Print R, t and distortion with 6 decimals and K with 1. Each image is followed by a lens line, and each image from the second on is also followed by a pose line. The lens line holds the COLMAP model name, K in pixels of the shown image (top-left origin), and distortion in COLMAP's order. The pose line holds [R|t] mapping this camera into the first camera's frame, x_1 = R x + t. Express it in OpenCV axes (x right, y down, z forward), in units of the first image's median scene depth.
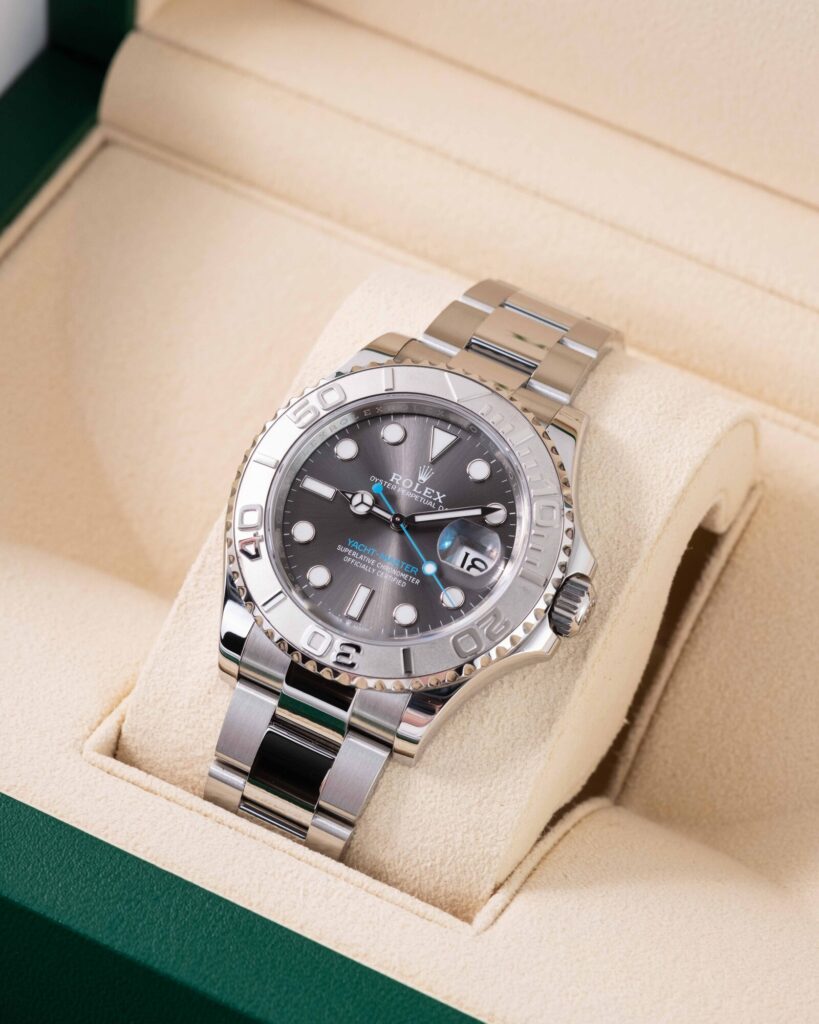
lens RADIAL K [[3691.9, 0, 409.5], [0, 3691.9, 512.0], [0, 0, 1]] dist [0.200782, 0.986756]
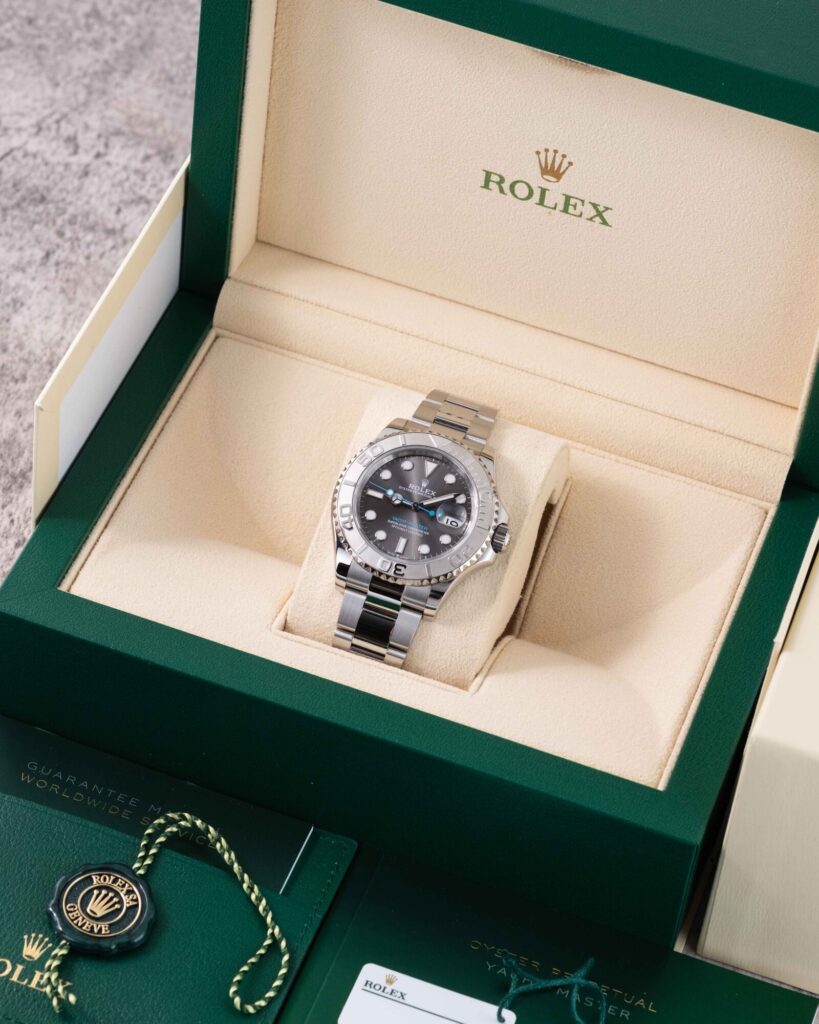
lens RADIAL K [[3691.9, 0, 409.5], [0, 3691.9, 512.0], [0, 0, 1]] dist [0.200782, 0.986756]
pose [[0.988086, -0.085969, 0.127651, -0.274195], [0.089501, 0.995740, -0.022181, 0.051957], [-0.125200, 0.033342, 0.991571, -1.085864]]
